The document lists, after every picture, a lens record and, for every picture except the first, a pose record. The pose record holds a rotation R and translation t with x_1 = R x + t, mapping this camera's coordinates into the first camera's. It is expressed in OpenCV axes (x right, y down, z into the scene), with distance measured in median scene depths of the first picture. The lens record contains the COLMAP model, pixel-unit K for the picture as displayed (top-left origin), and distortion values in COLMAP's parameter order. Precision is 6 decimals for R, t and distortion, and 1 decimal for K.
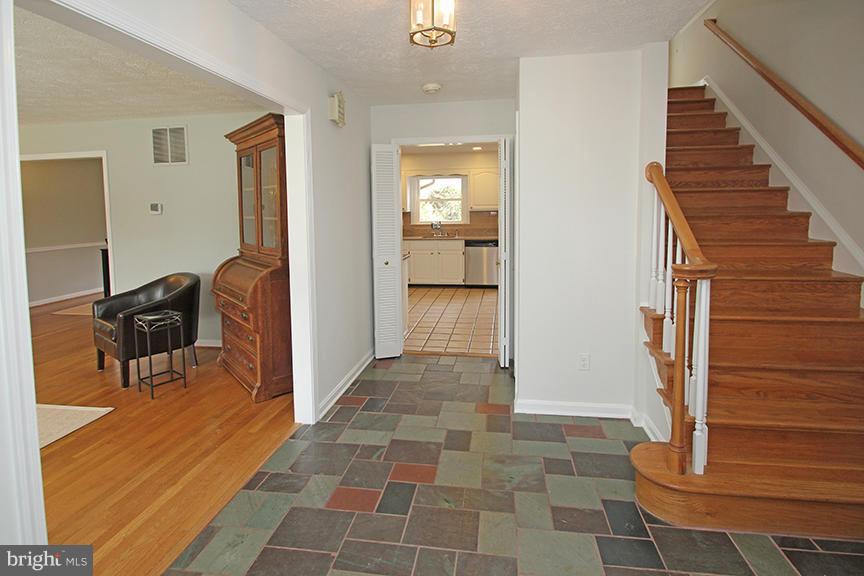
lens RADIAL K [[407.6, 0, 434.8], [0, 407.6, 233.2], [0, 0, 1]] dist [0.000468, -0.012407]
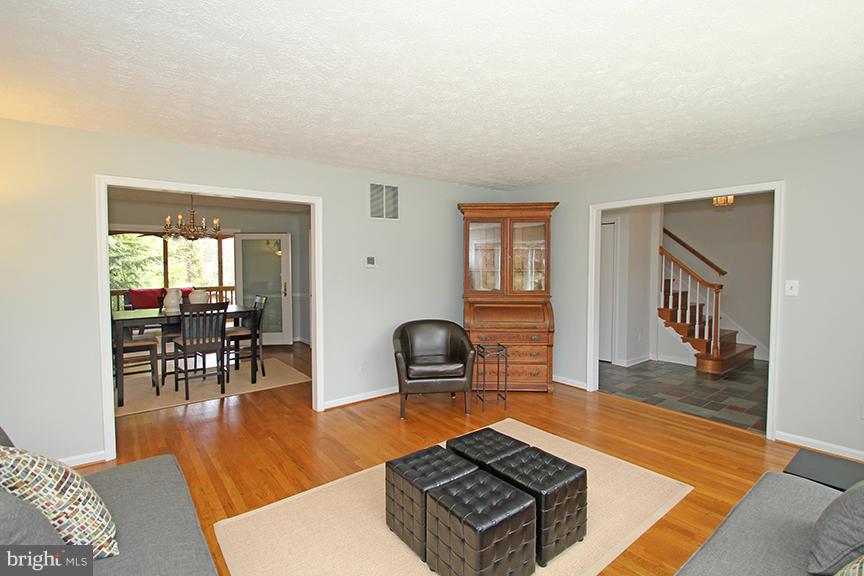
lens RADIAL K [[422.3, 0, 435.2], [0, 422.3, 275.0], [0, 0, 1]] dist [0.001115, -0.014685]
pose [[0.682953, -0.006843, 0.730430, -1.351939], [0.034273, 0.999155, -0.022685, 0.000863], [-0.729658, 0.040527, 0.682611, 0.174459]]
